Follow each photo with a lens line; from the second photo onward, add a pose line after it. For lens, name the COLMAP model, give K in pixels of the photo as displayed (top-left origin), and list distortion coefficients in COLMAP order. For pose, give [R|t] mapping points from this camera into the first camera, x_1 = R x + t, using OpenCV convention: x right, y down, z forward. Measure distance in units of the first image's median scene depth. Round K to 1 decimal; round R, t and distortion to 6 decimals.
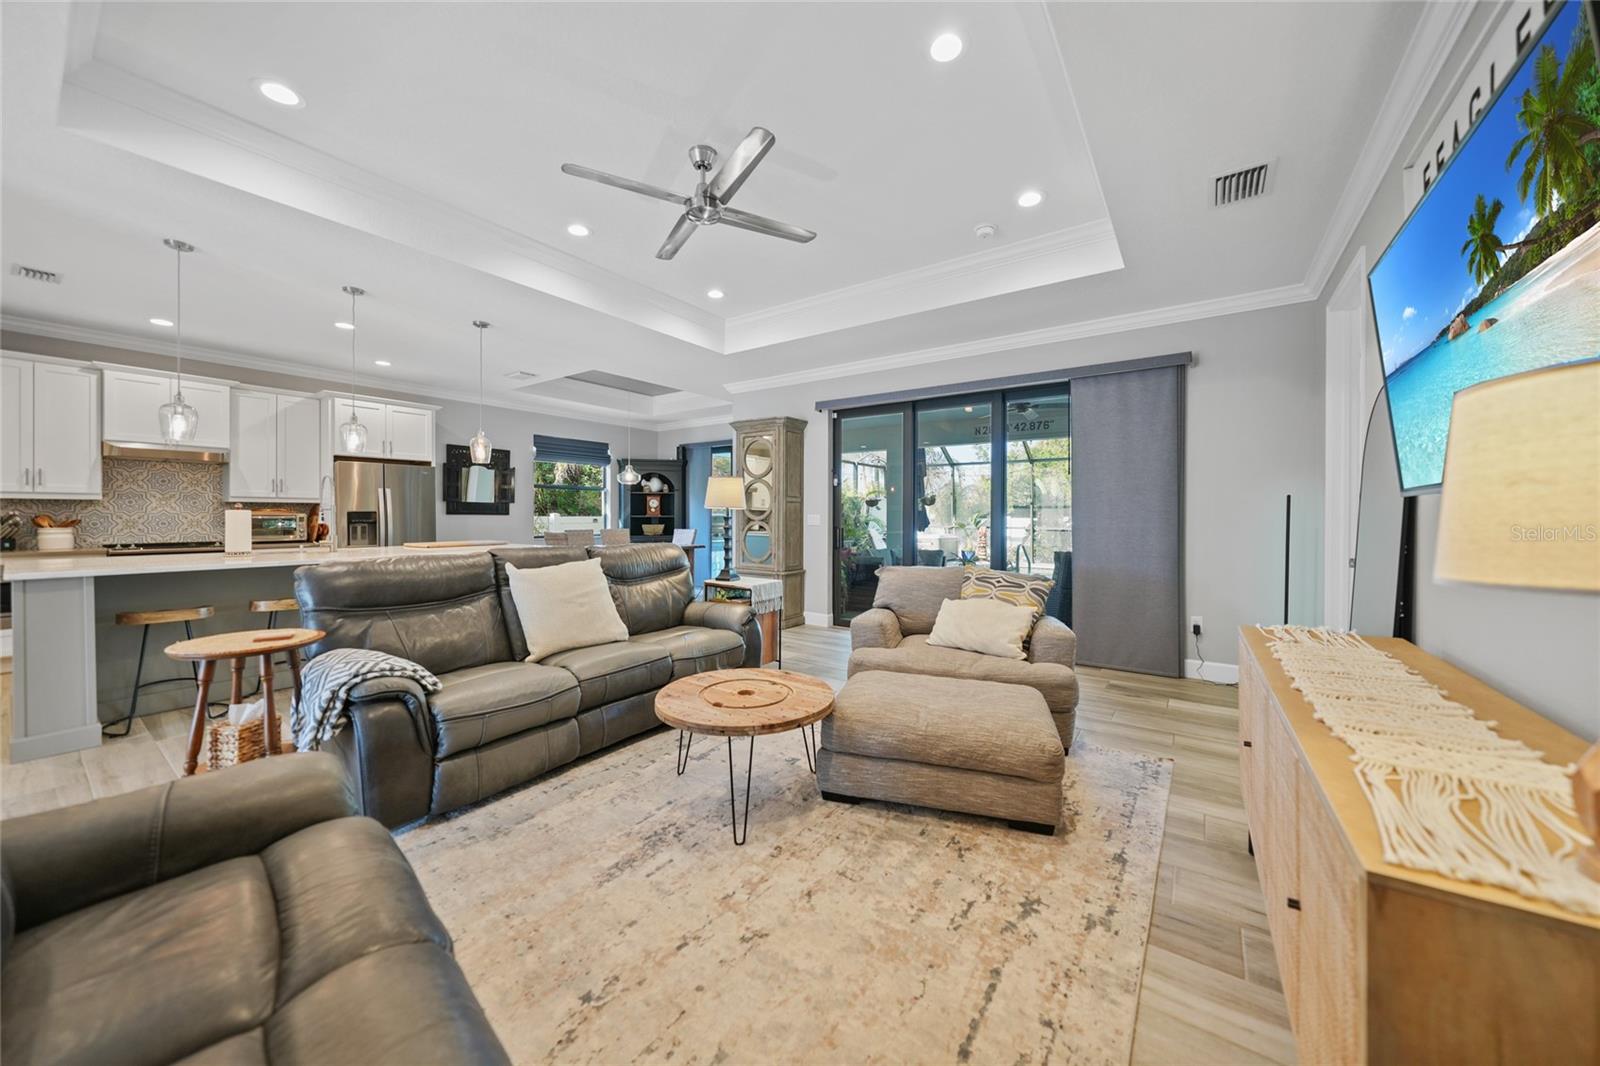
lens RADIAL K [[562.7, 0, 809.6], [0, 562.7, 518.1], [0, 0, 1]] dist [-0.008611, 0.001348]
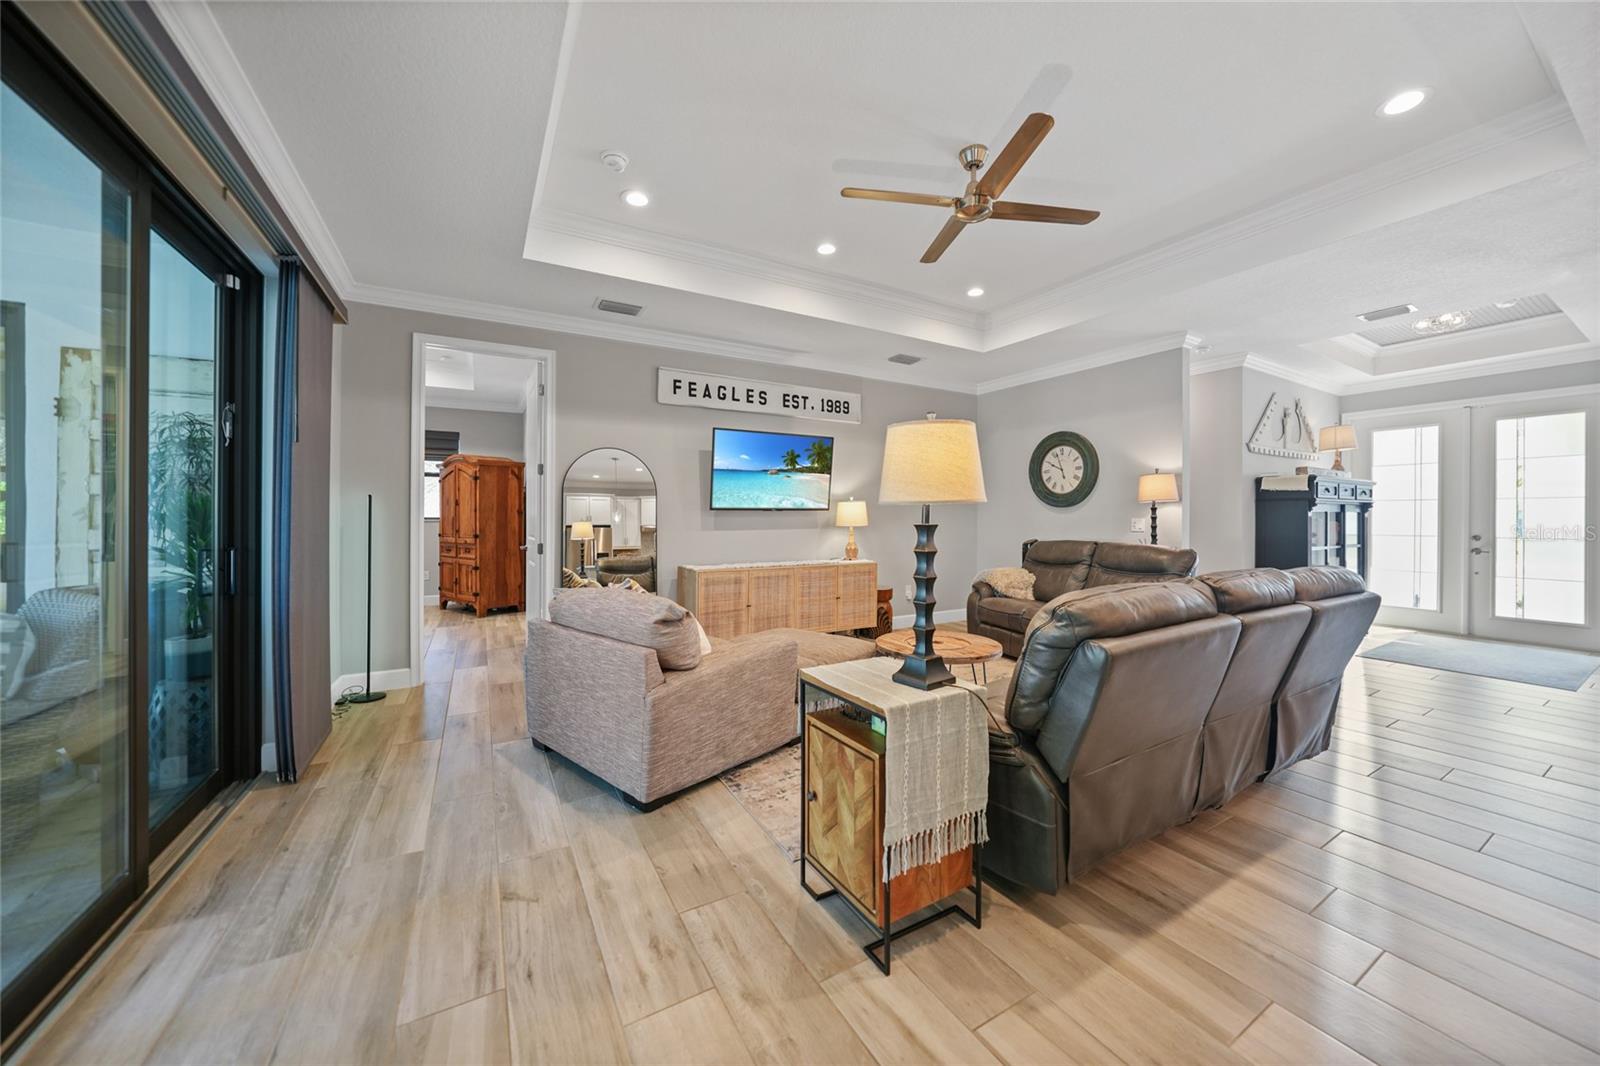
lens RADIAL K [[562.7, 0, 807.3], [0, 562.7, 518.2], [0, 0, 1]] dist [-0.008611, 0.001348]
pose [[-0.907045, -0.009687, 0.420921, -0.217045], [-0.005366, 0.999920, 0.011447, -0.012942], [-0.420999, 0.008124, -0.907025, 1.269138]]
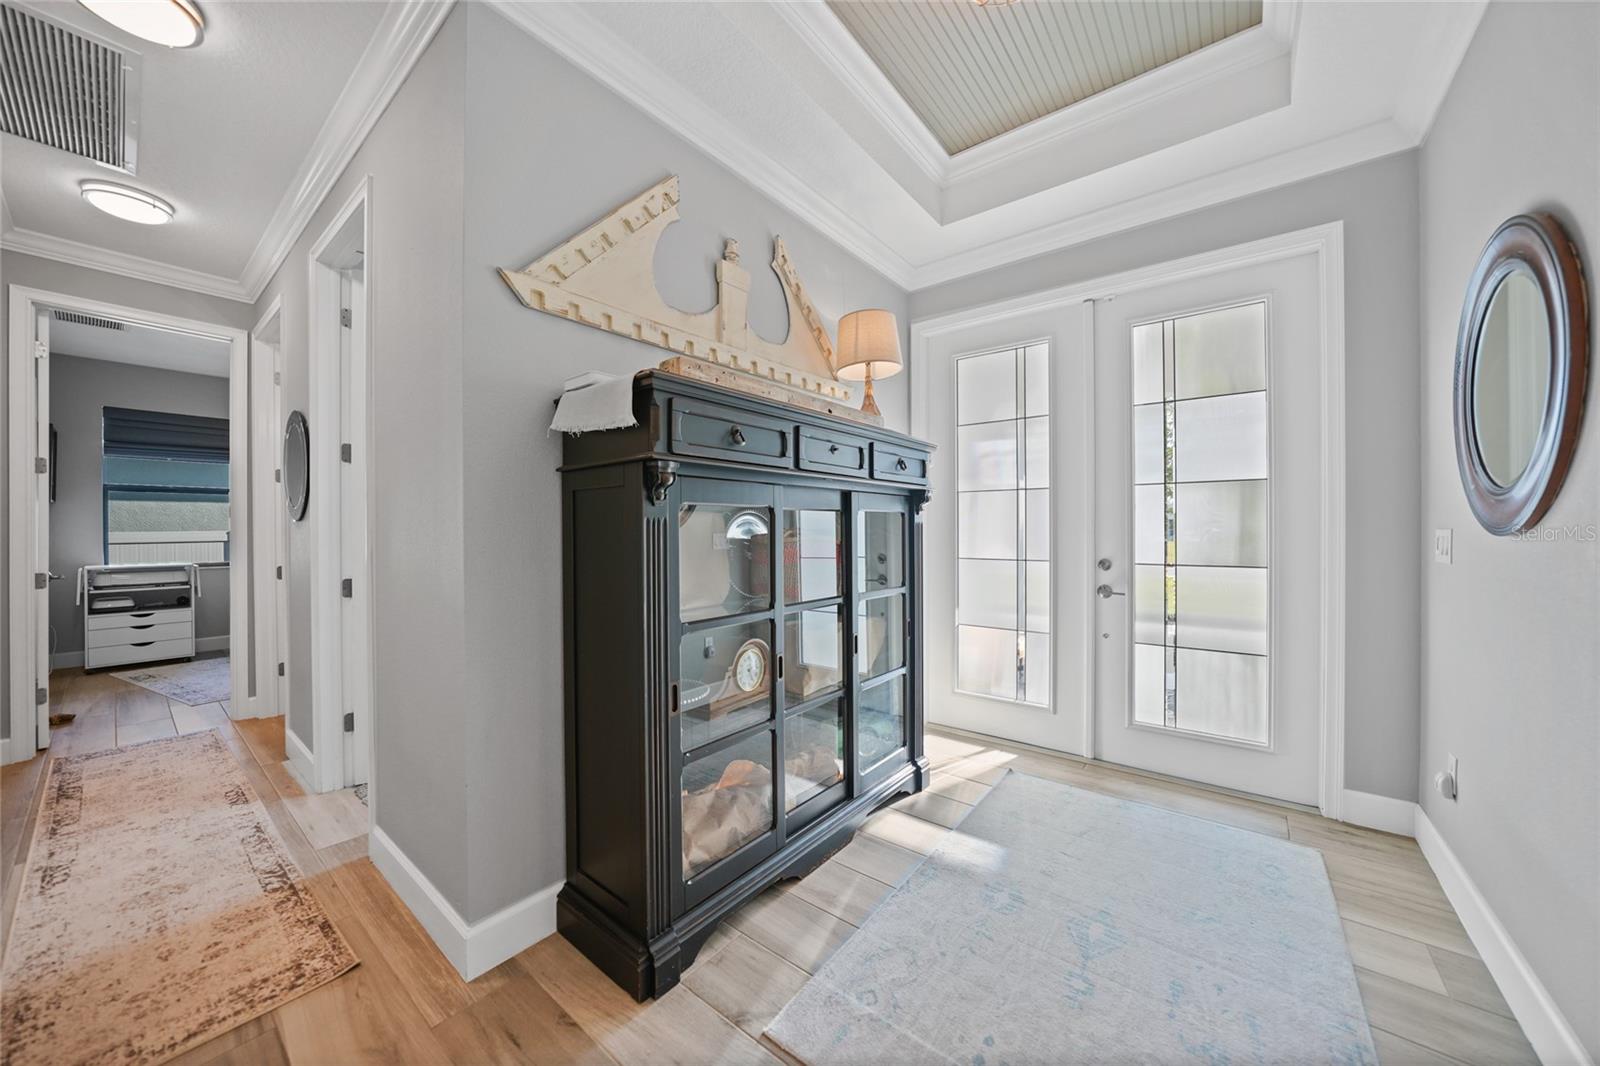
lens RADIAL K [[562.7, 0, 797.7], [0, 562.7, 528.7], [0, 0, 1]] dist [-0.008611, 0.001348]
pose [[-0.997449, -0.000921, 0.071382, -0.755065], [-0.000066, 0.999928, 0.011975, -0.008579], [-0.071388, 0.011940, -0.997377, 0.152726]]
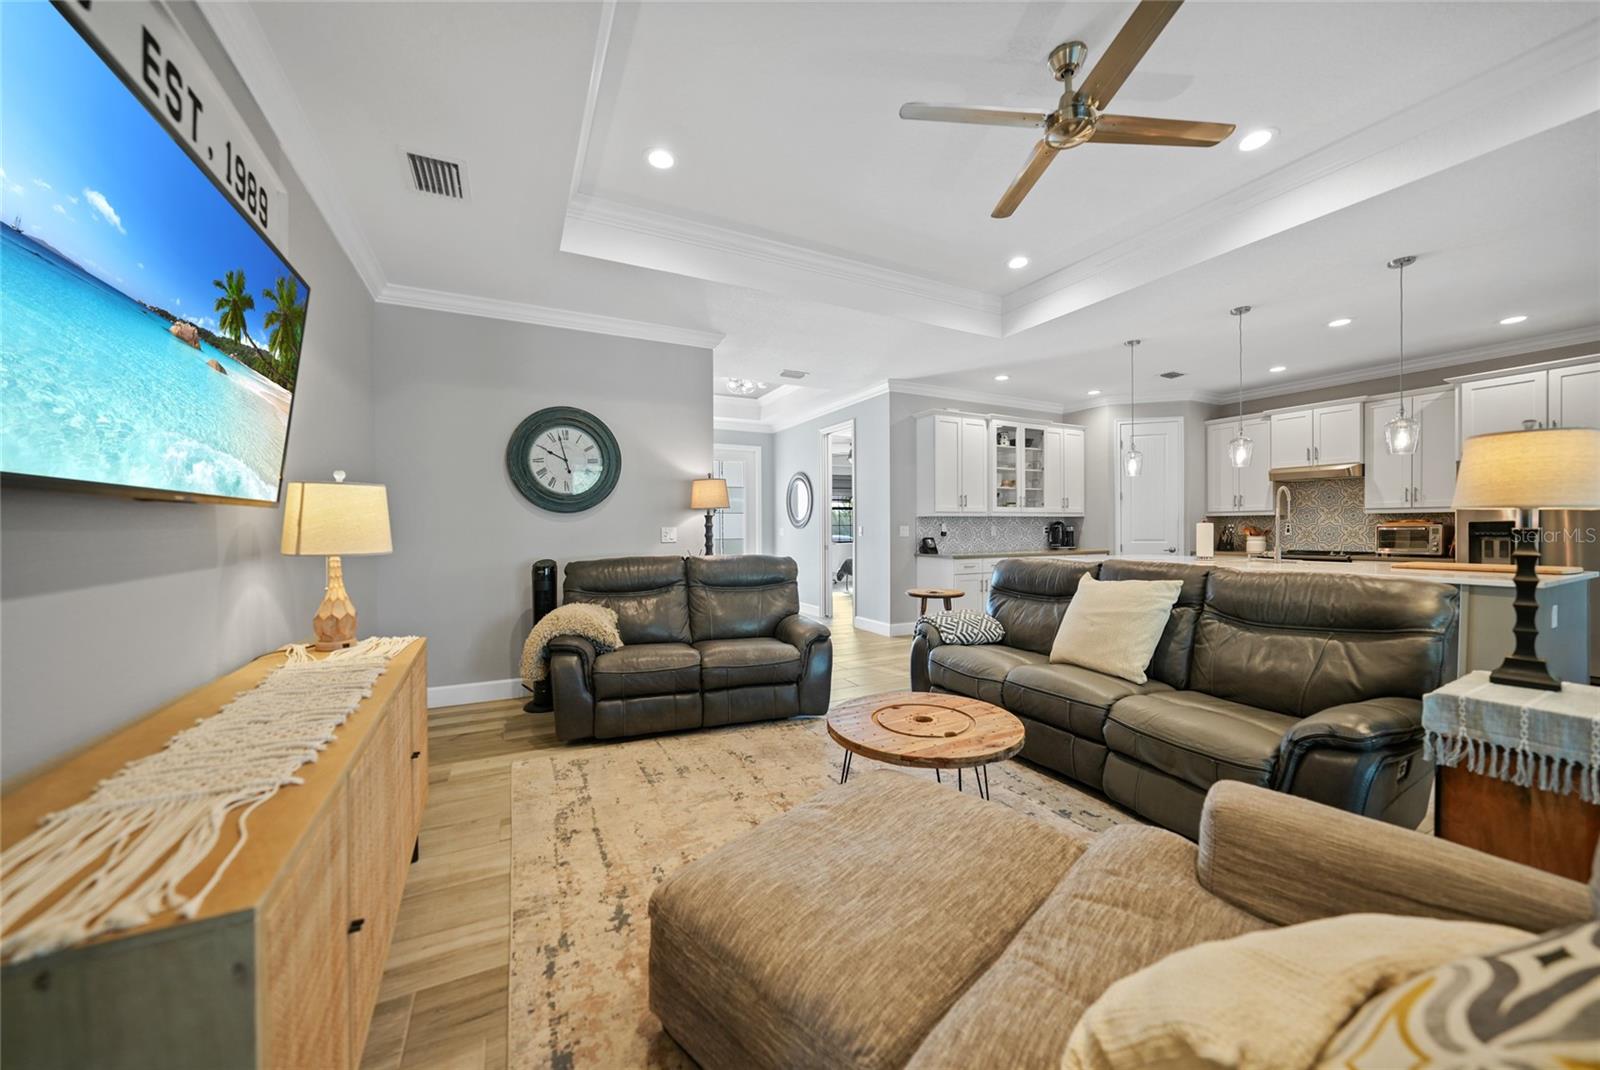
lens RADIAL K [[562.7, 0, 797.9], [0, 562.7, 533.8], [0, 0, 1]] dist [-0.008611, 0.001348]
pose [[-0.469482, 0.011309, -0.882870, 0.412643], [-0.001649, 0.999905, 0.013684, -0.005322], [0.882940, 0.007880, -0.469419, 0.641186]]
